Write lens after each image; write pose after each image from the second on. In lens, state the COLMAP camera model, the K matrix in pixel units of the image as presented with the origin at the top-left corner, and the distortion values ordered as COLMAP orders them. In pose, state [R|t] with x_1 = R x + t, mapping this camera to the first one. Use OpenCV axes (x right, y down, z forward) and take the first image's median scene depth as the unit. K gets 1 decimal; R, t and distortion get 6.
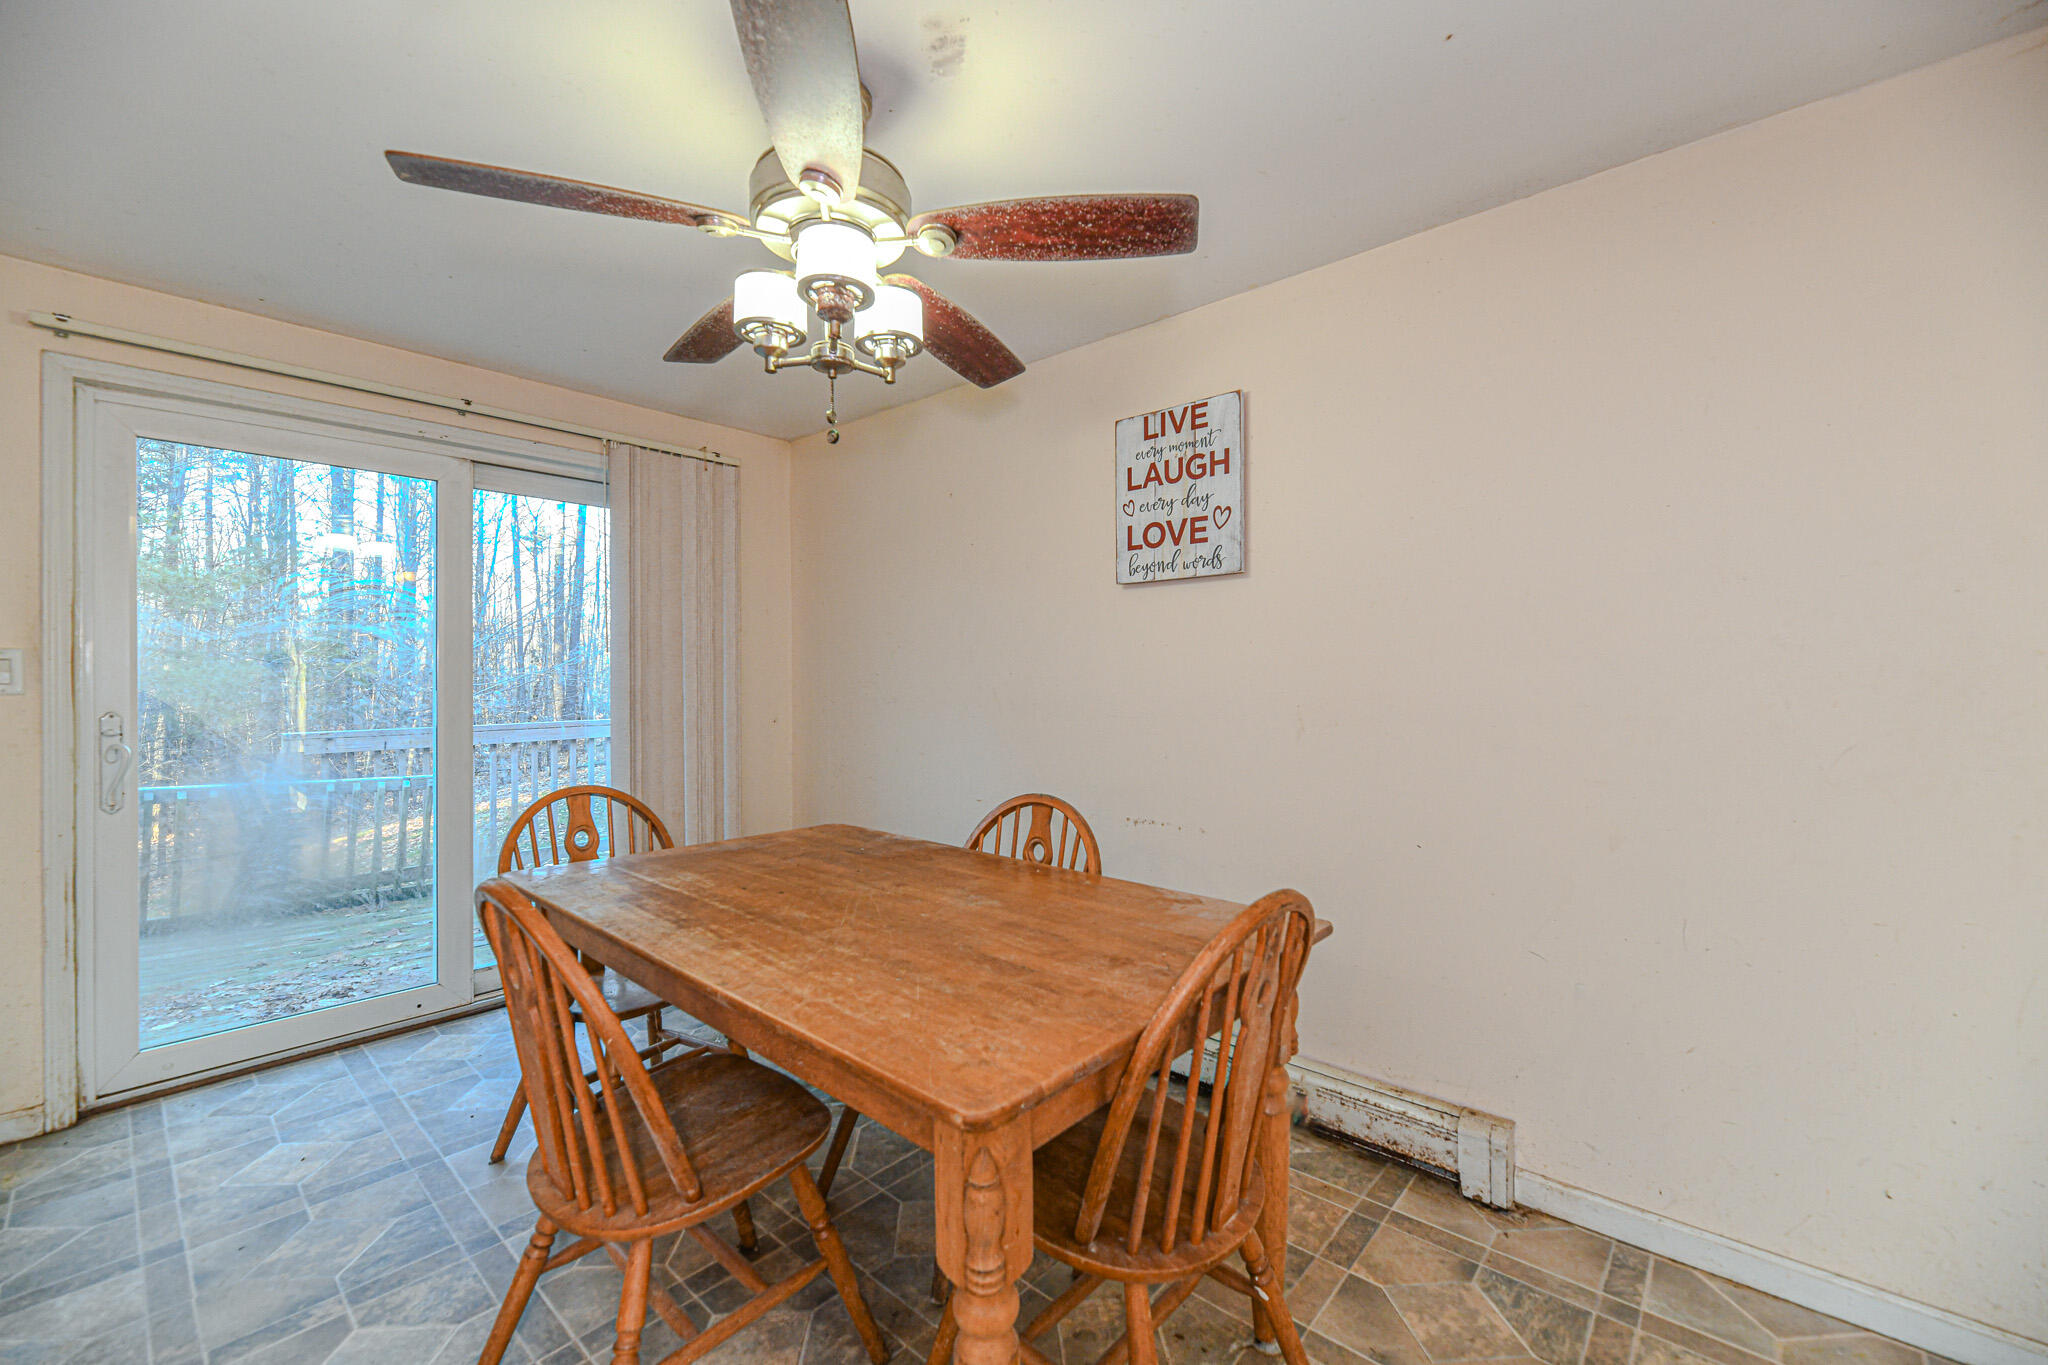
lens RADIAL K [[829.9, 0, 1014.8], [0, 829.9, 686.9], [0, 0, 1]] dist [-0.001289, -0.001993]
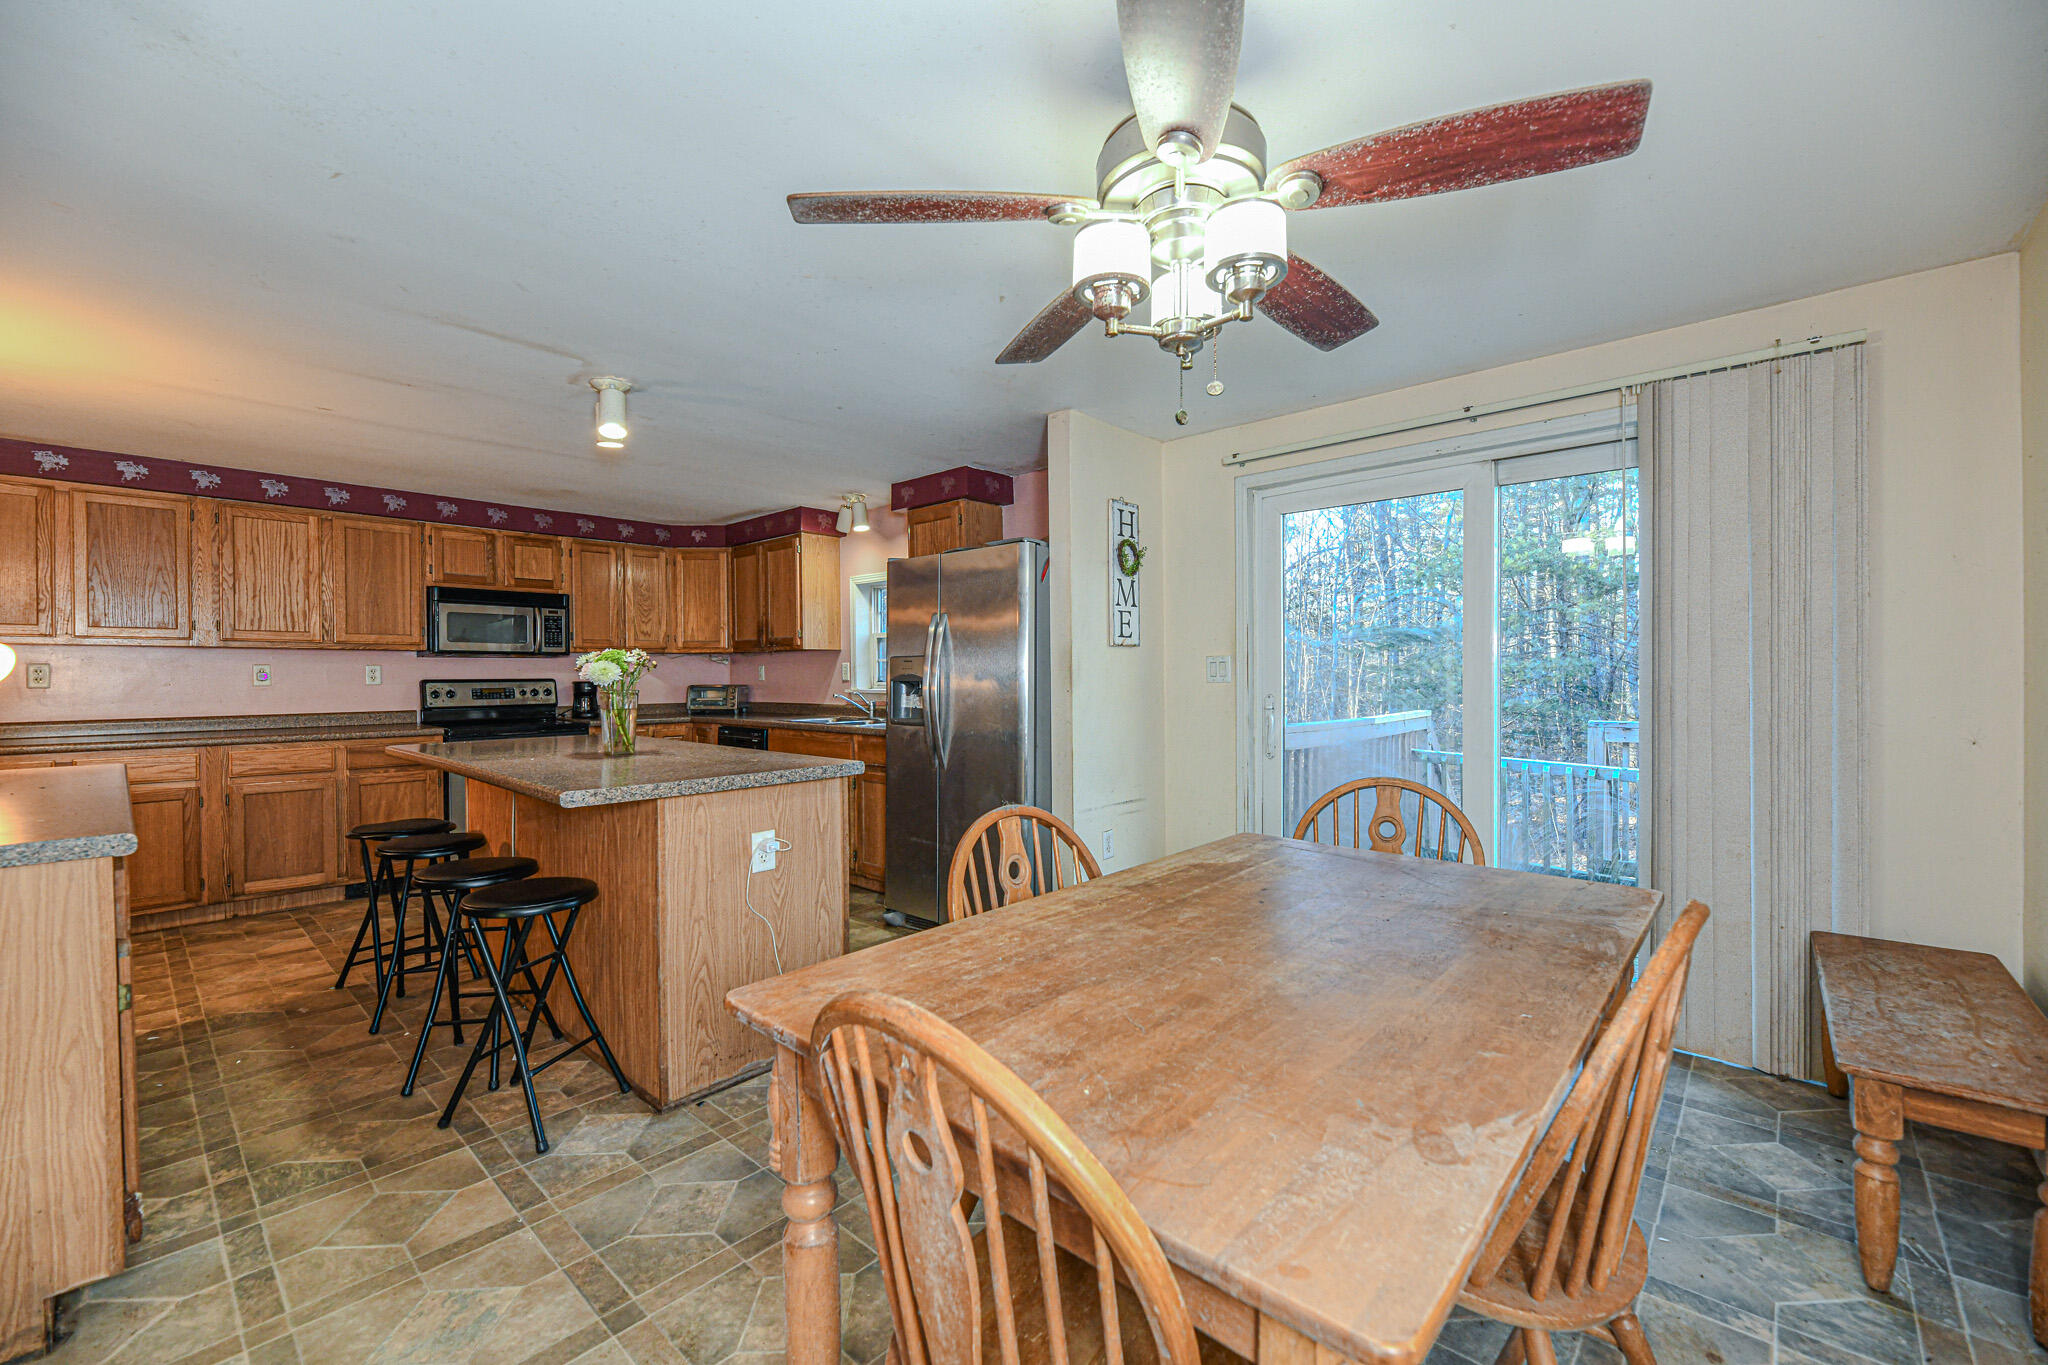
lens RADIAL K [[829.9, 0, 1029.6], [0, 829.9, 679.7], [0, 0, 1]] dist [-0.001289, -0.001993]
pose [[0.000116, 0.006912, -0.999976, 0.759348], [-0.007132, 0.999951, 0.006911, -0.007415], [0.999975, 0.007131, 0.000165, 0.864926]]
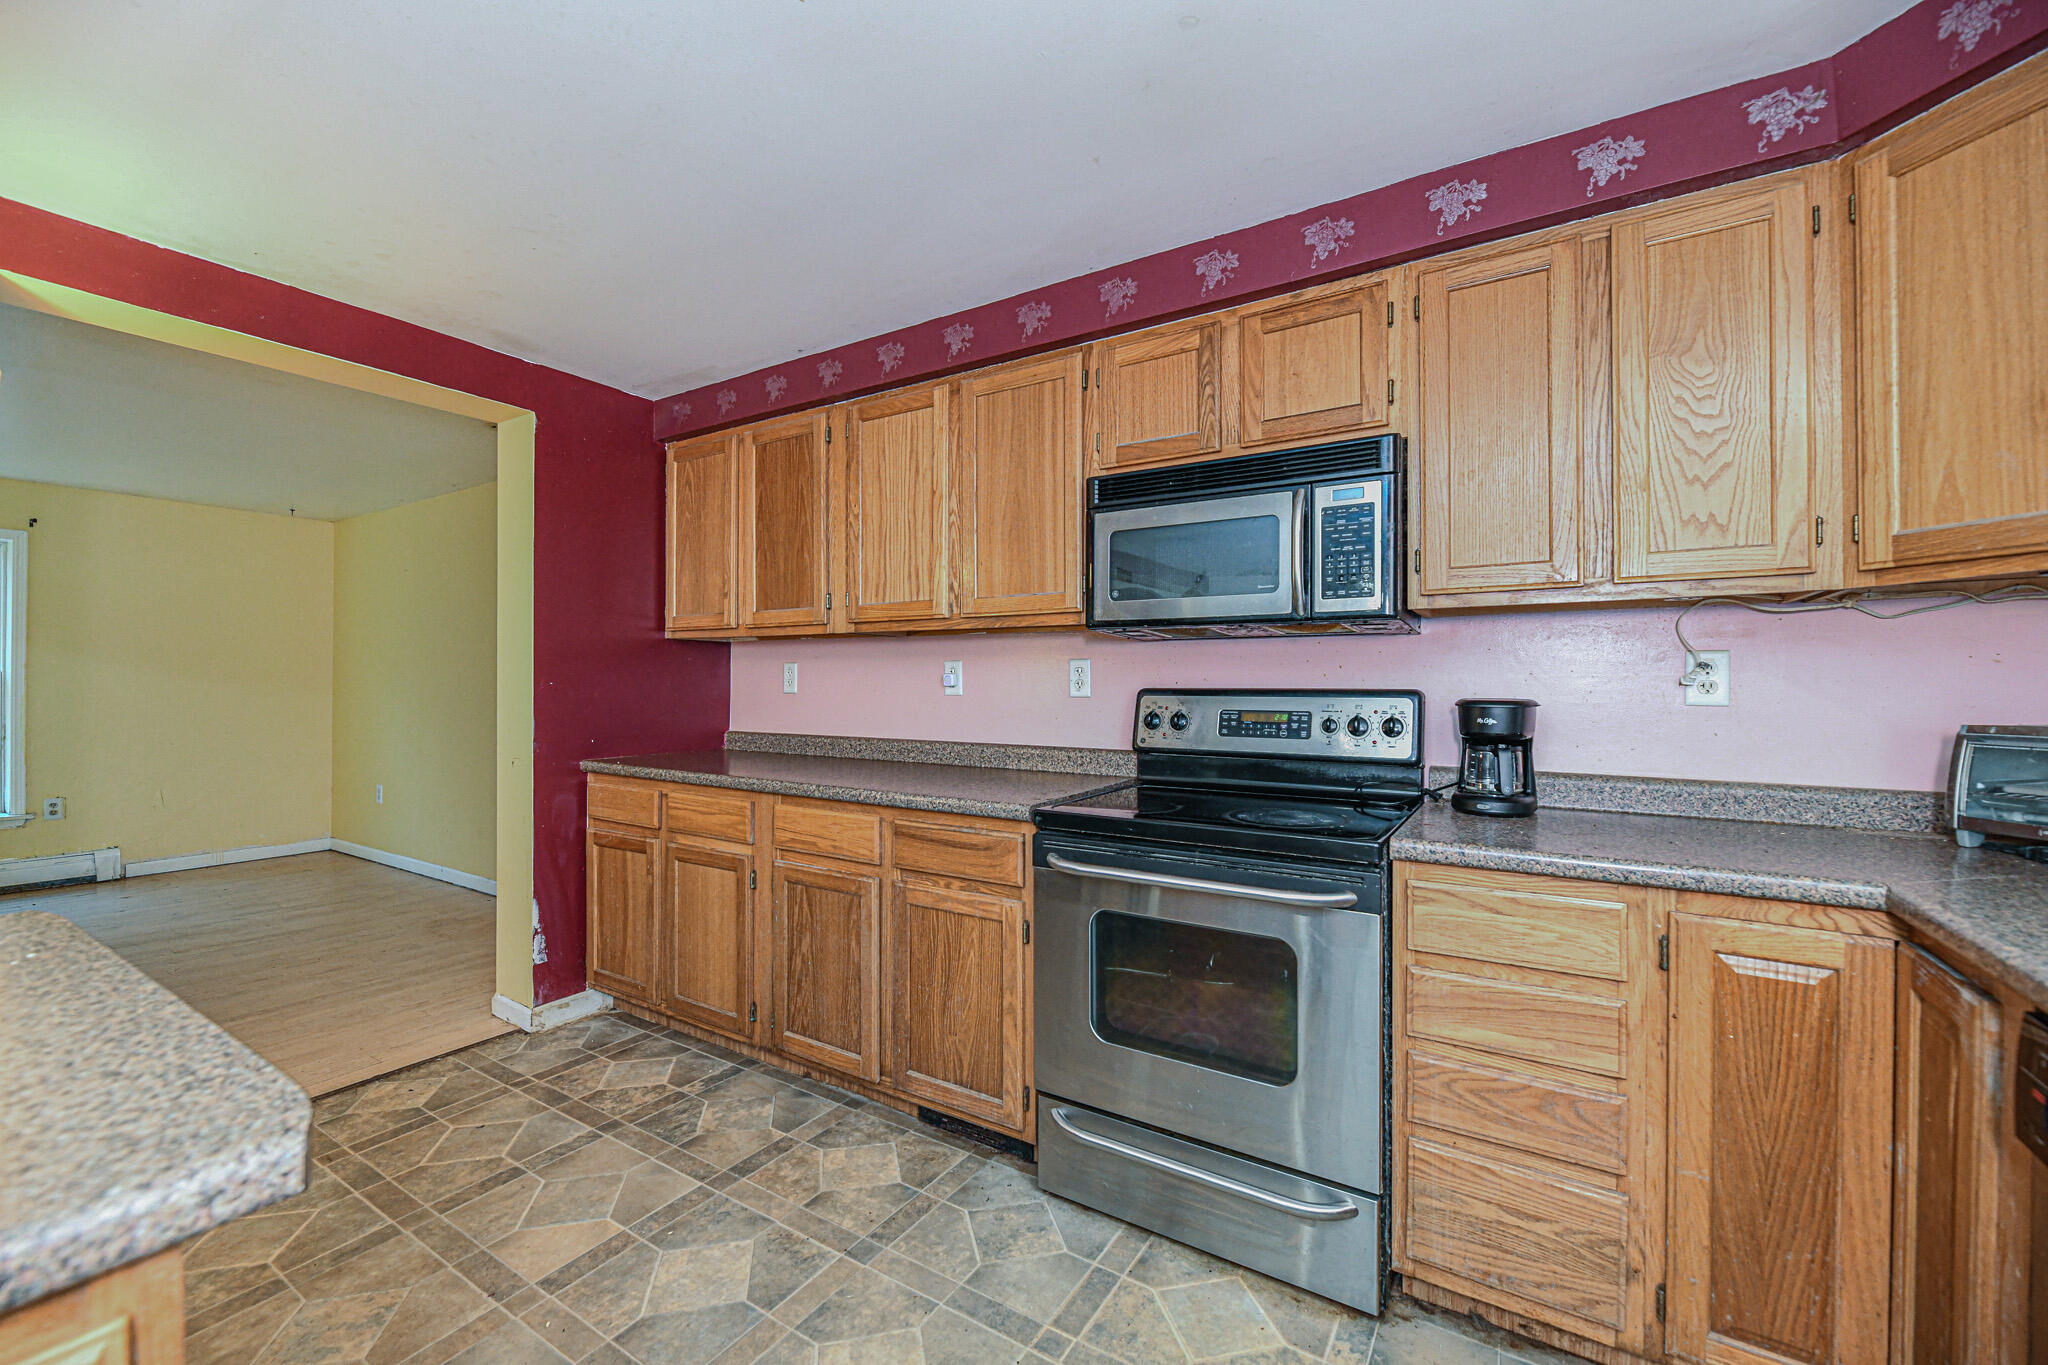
lens RADIAL K [[829.9, 0, 1021.4], [0, 829.9, 681.9], [0, 0, 1]] dist [-0.001289, -0.001993]
pose [[-0.985243, -0.001137, -0.171160, -0.242292], [-0.003328, 0.999916, 0.012513, -0.004276], [0.171131, 0.012898, -0.985164, 0.541422]]
